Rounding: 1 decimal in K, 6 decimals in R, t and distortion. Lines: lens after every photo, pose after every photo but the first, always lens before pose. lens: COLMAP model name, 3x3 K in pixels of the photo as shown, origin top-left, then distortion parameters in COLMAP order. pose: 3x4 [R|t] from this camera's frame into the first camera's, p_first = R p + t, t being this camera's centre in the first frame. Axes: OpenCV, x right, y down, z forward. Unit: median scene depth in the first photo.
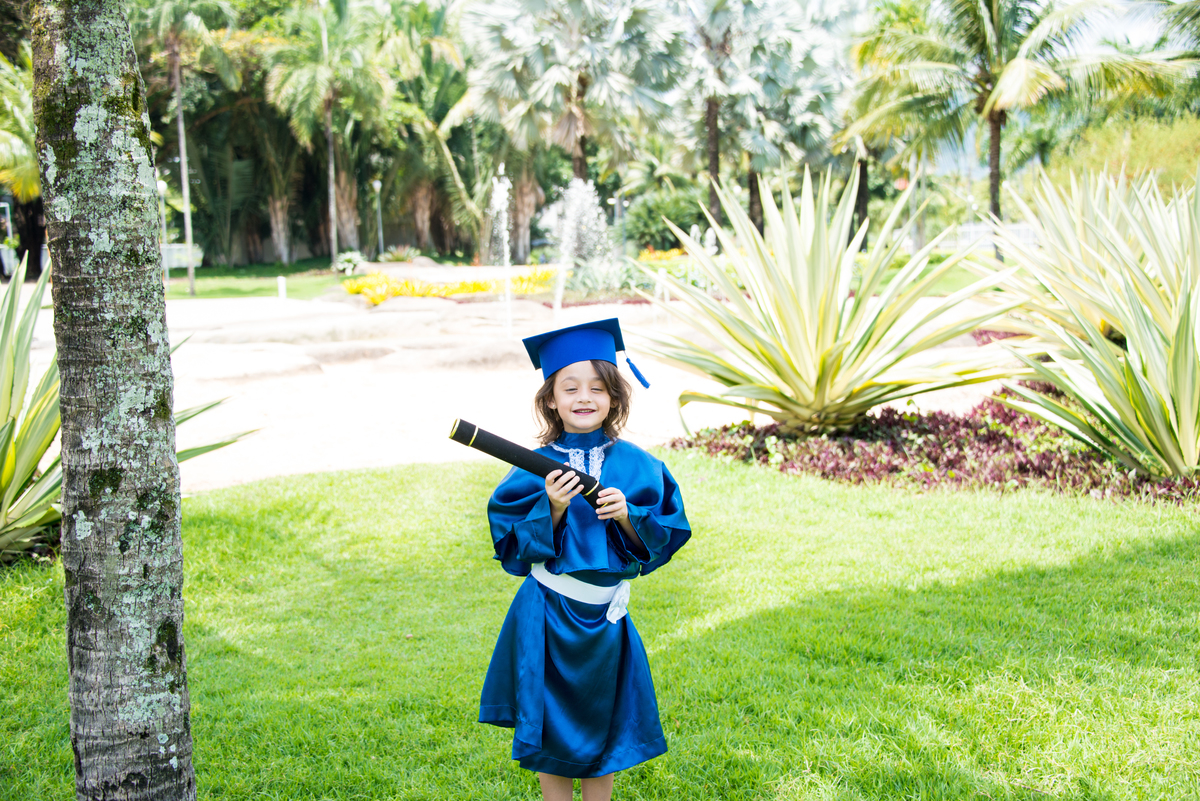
lens RADIAL K [[1544.6, 0, 596.3], [0, 1544.6, 403.3], [0, 0, 1]] dist [0.186655, 0.000000]
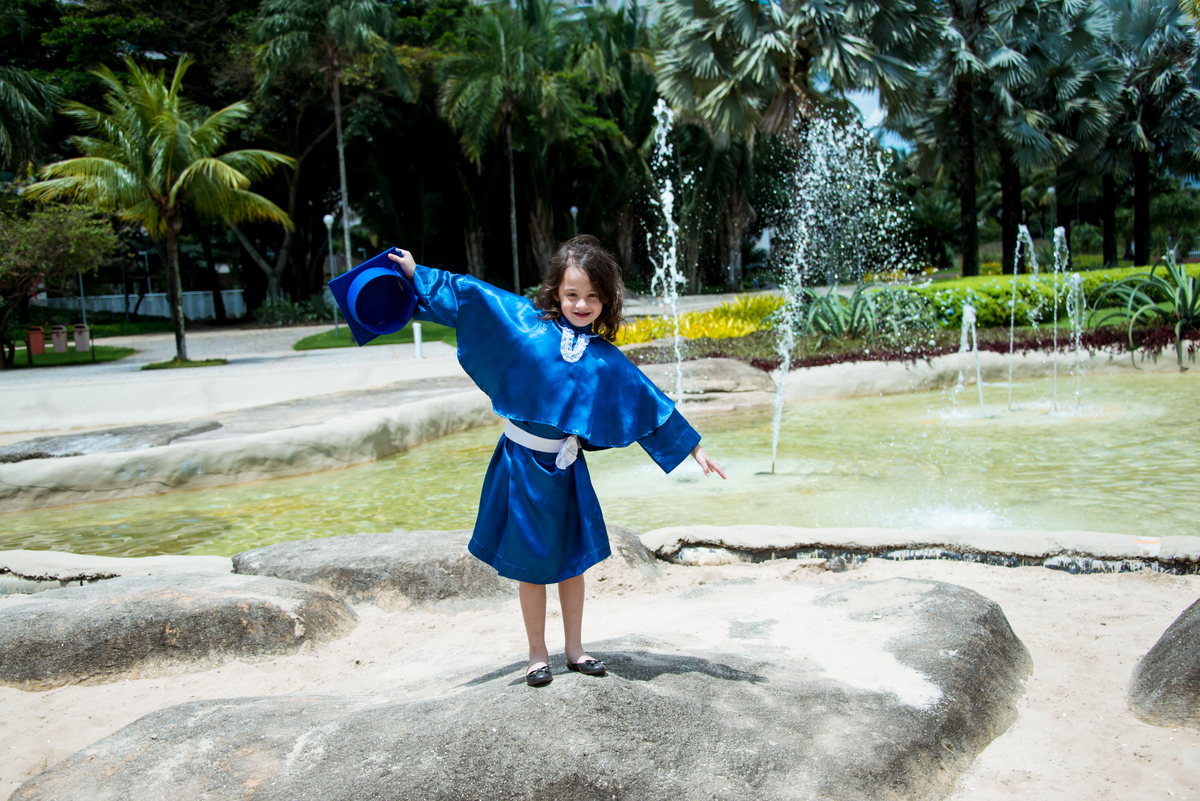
lens RADIAL K [[1356.9, 0, 600.9], [0, 1356.9, 402.9], [0, 0, 1]] dist [0.079022, 0.000000]
pose [[0.988487, -0.019045, -0.150101, -0.057372], [0.018405, 0.999815, -0.005654, -0.194300], [0.150181, 0.002826, 0.988654, 1.875708]]
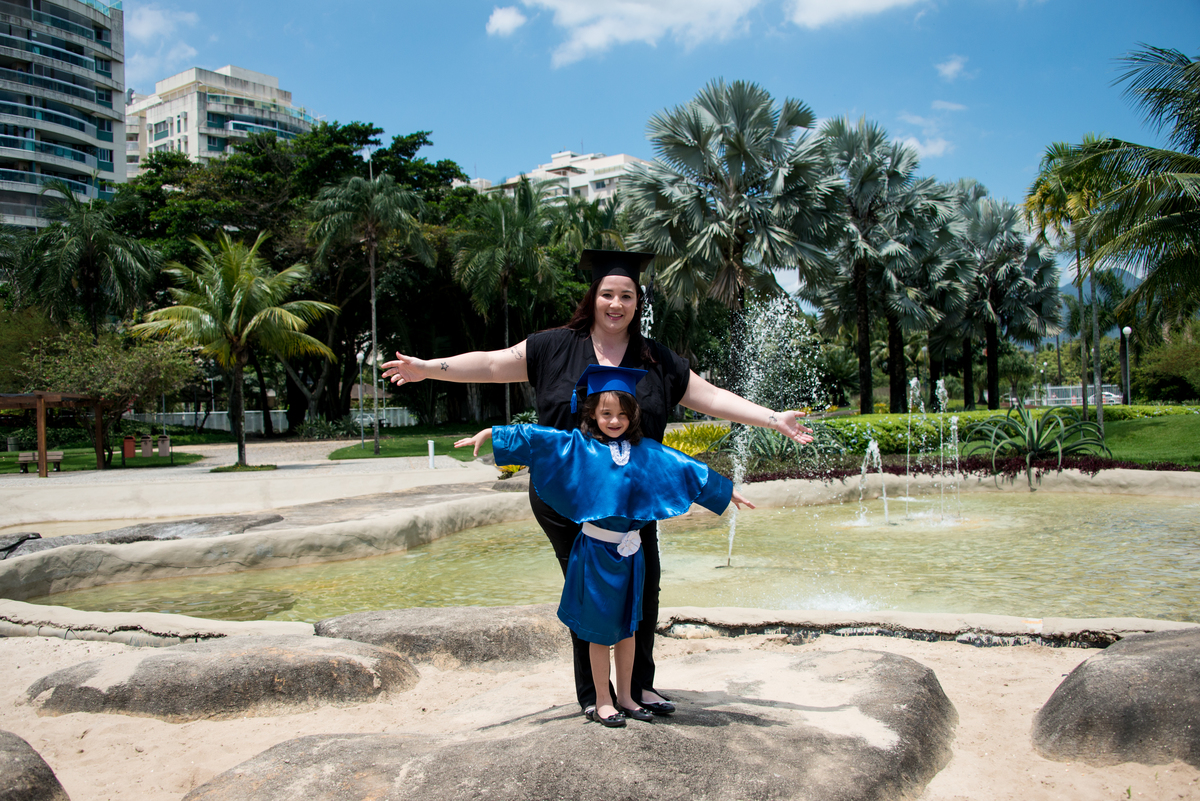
lens RADIAL K [[1092.9, 0, 598.0], [0, 1092.9, 396.3], [0, 0, 1]] dist [-0.069967, 0.000000]
pose [[0.992626, -0.010076, -0.120802, -0.091387], [-0.002936, 0.994249, -0.107056, -0.194014], [0.121186, 0.106621, 0.986887, 1.849734]]
